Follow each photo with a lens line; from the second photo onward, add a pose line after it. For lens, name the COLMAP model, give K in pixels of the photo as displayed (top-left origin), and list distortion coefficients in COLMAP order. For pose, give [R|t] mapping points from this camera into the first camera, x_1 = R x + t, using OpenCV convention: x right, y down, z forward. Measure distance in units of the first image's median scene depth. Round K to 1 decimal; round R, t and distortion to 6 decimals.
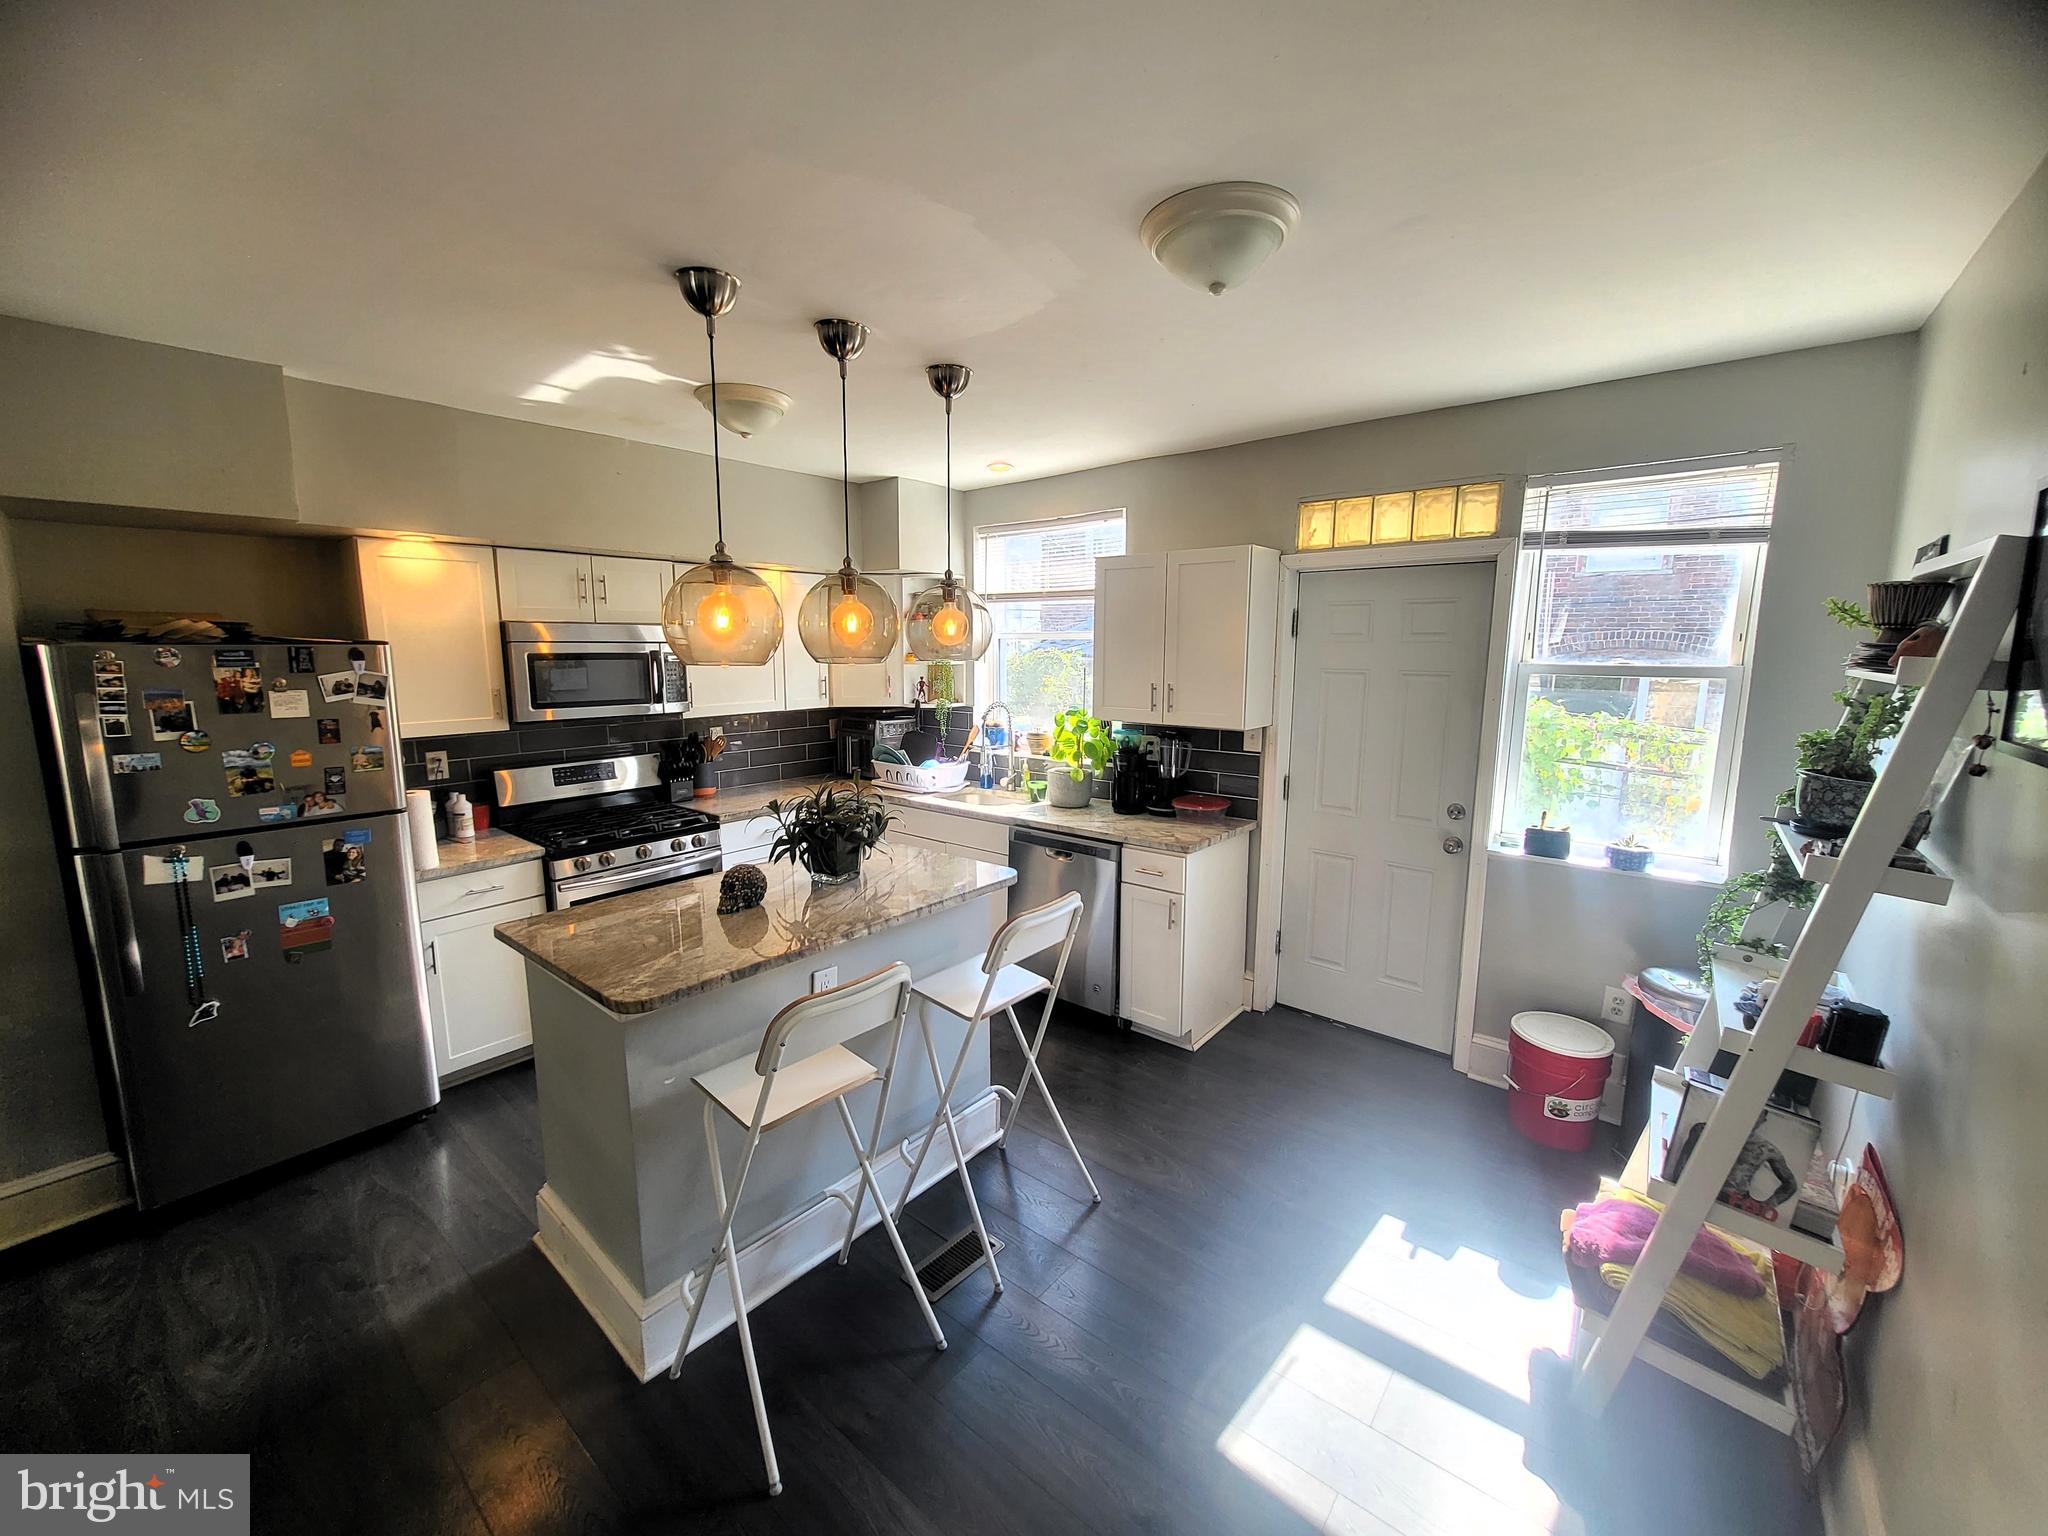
lens RADIAL K [[805.2, 0, 1018.9], [0, 805.2, 766.2], [0, 0, 1]] dist [-0.005781, -0.000014]
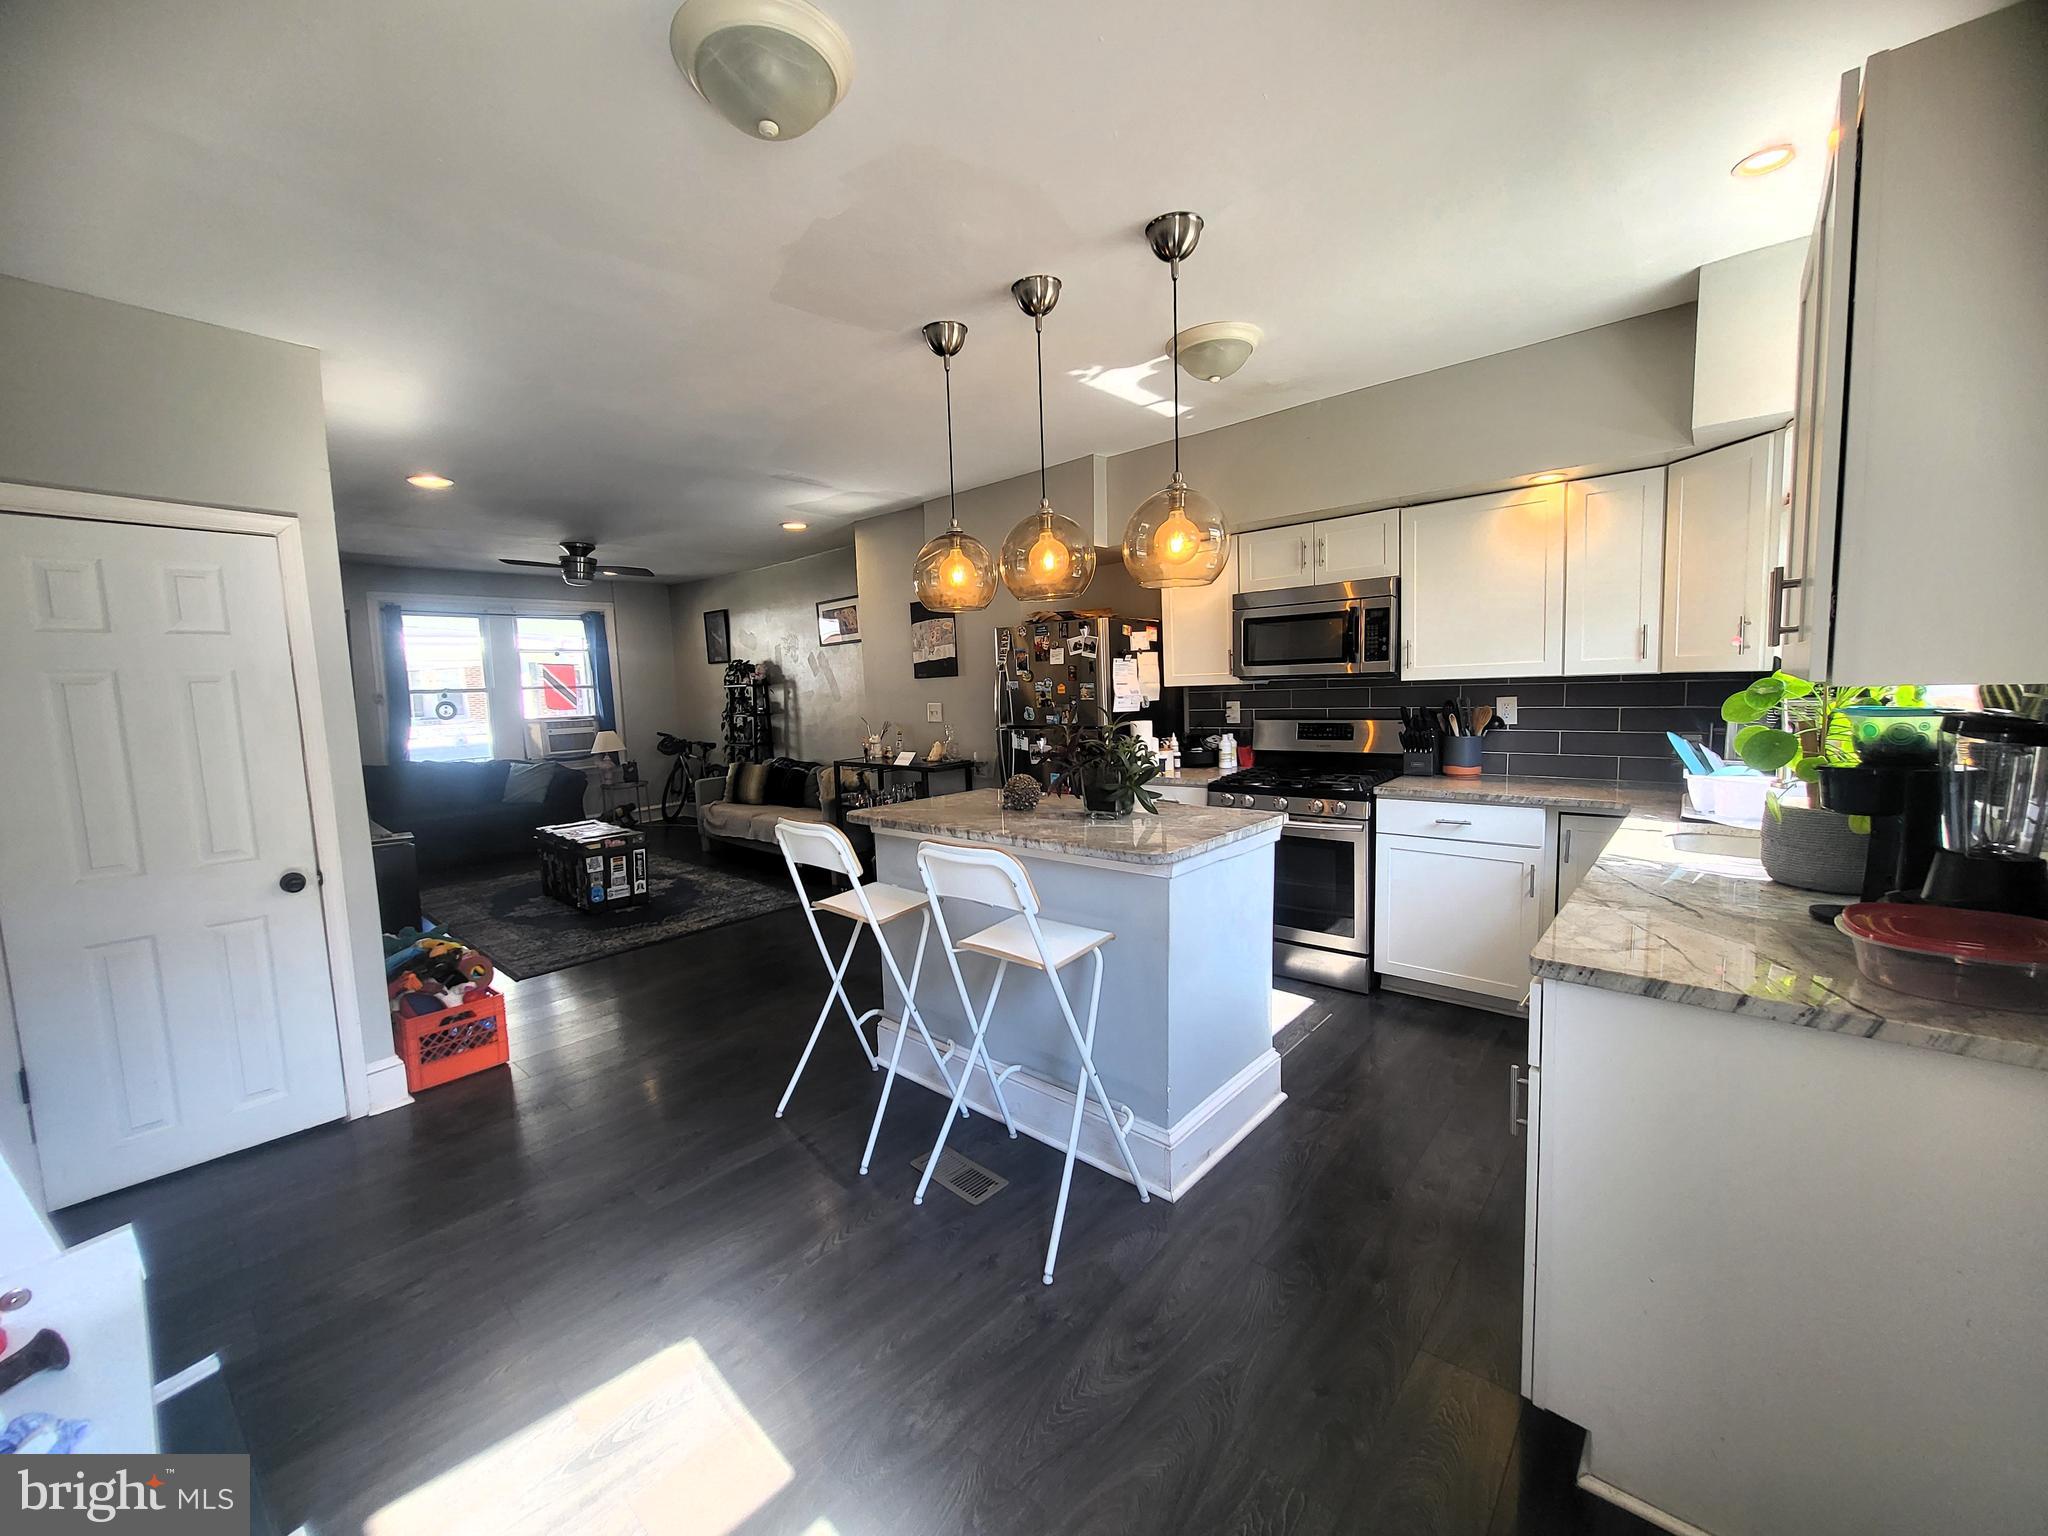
lens RADIAL K [[805.2, 0, 1009.2], [0, 805.2, 761.0], [0, 0, 1]] dist [-0.005781, -0.000014]
pose [[-0.042472, 0.098040, -0.994276, 0.740564], [-0.111947, 0.988440, 0.102247, -0.018676], [0.992806, 0.115649, -0.031006, 0.875148]]
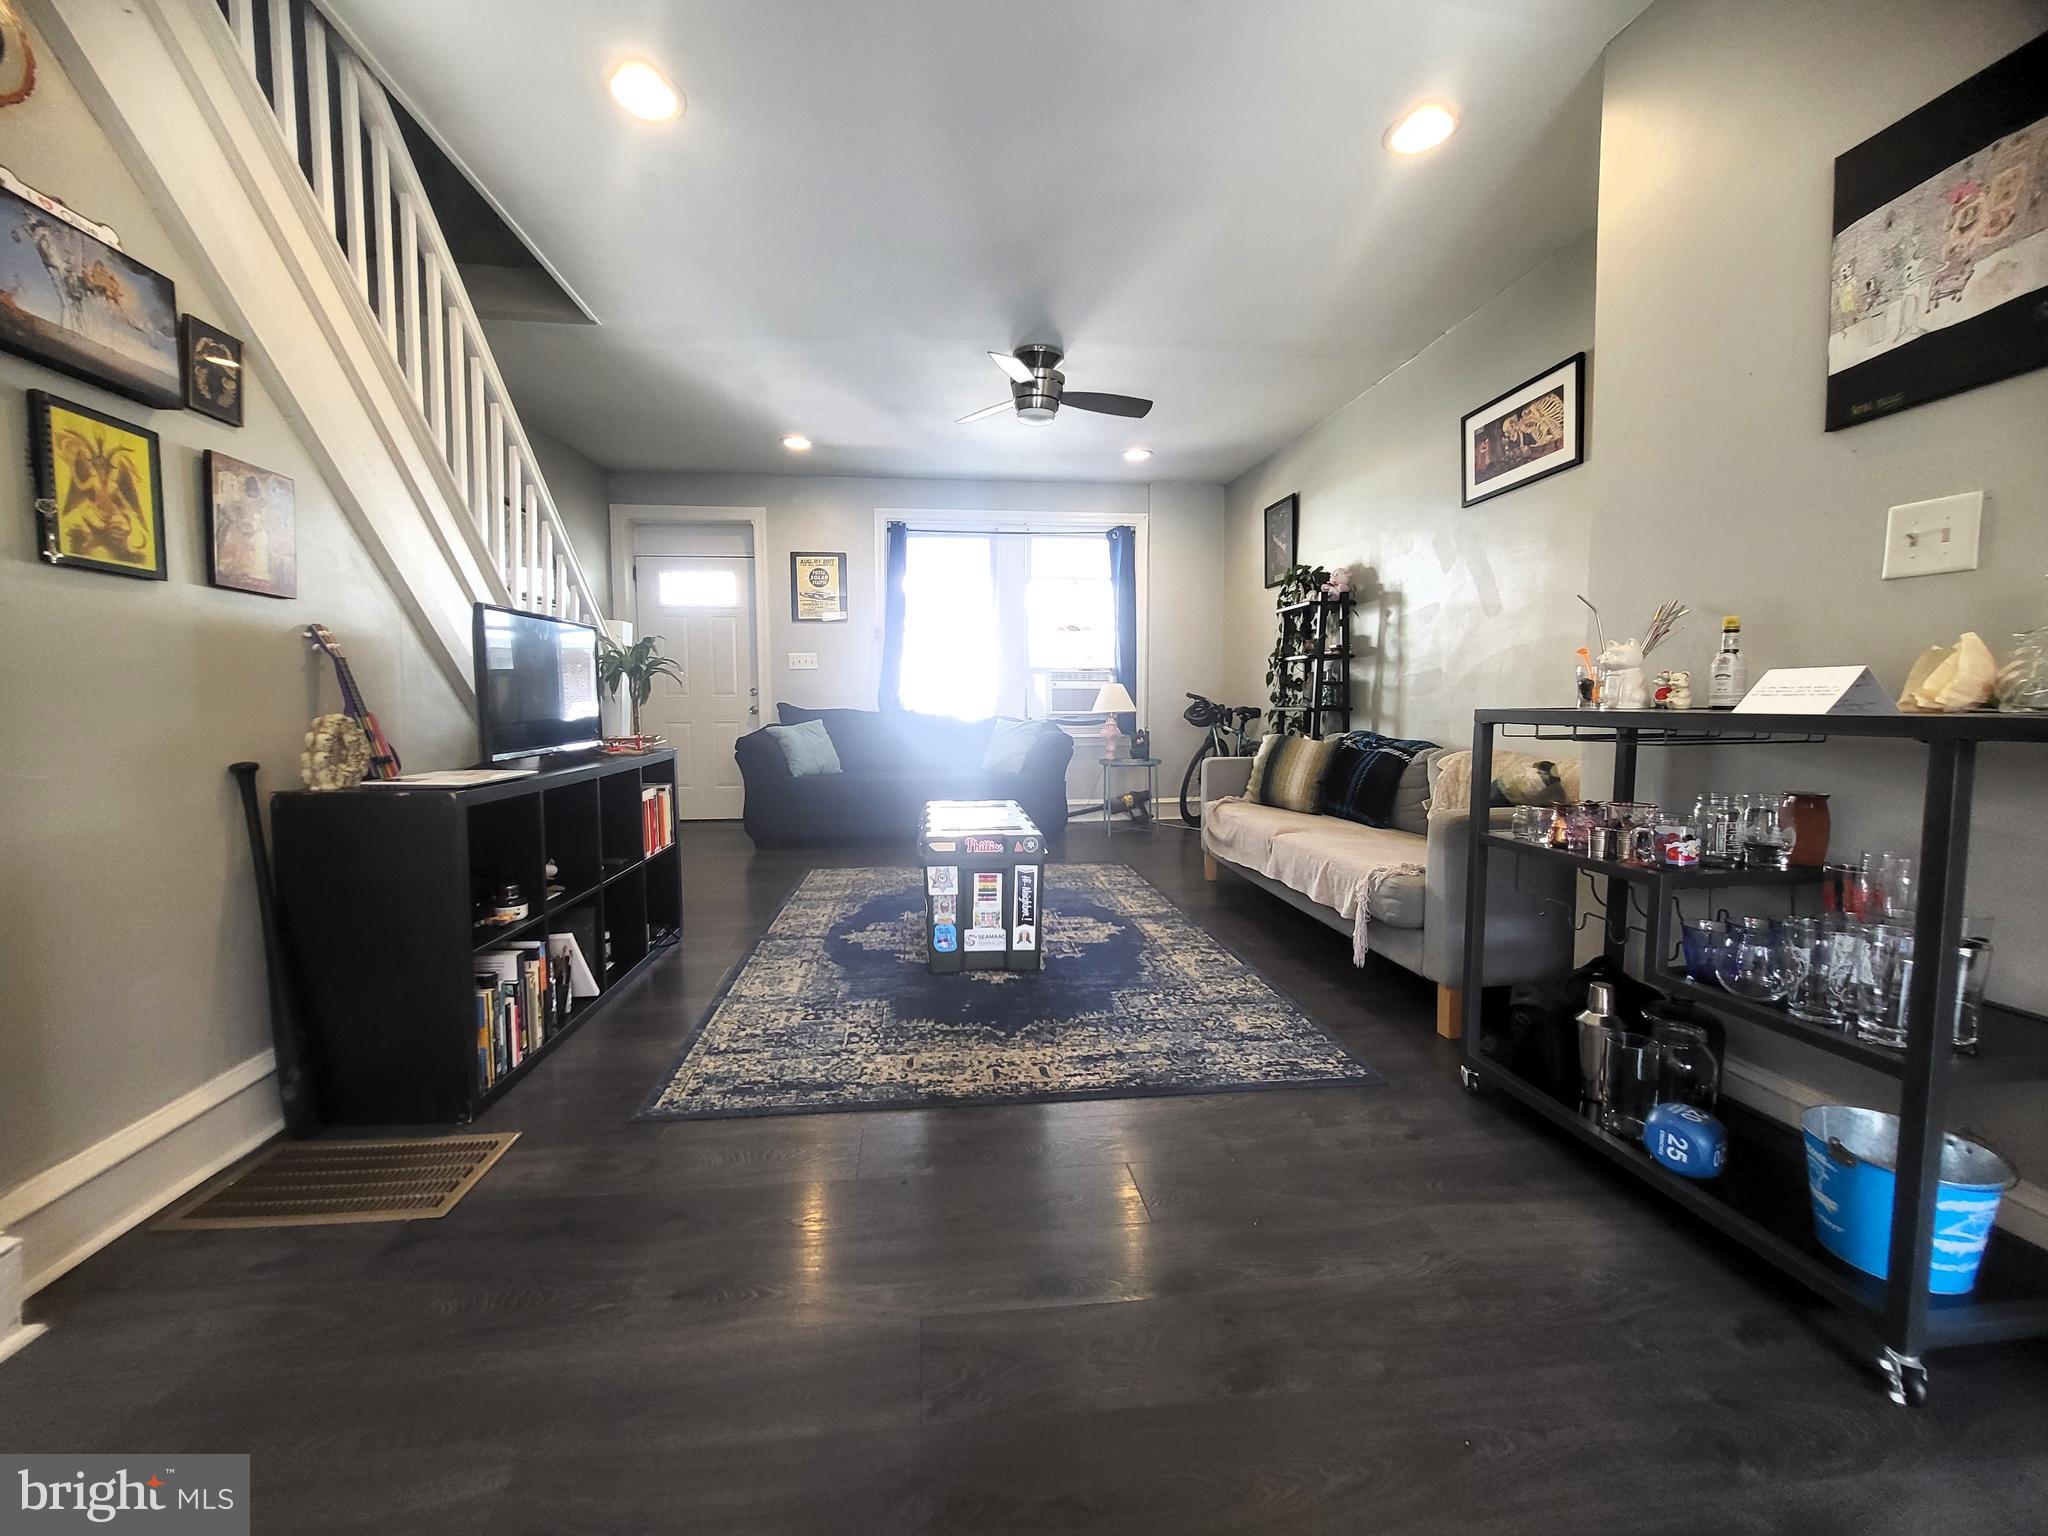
lens RADIAL K [[805.2, 0, 1002.2], [0, 805.2, 753.0], [0, 0, 1]] dist [-0.005781, -0.000014]
pose [[-0.705459, 0.042888, -0.707452, -0.424414], [-0.104245, 0.981033, 0.163425, 0.198818], [0.701043, 0.189038, -0.687607, 0.583303]]
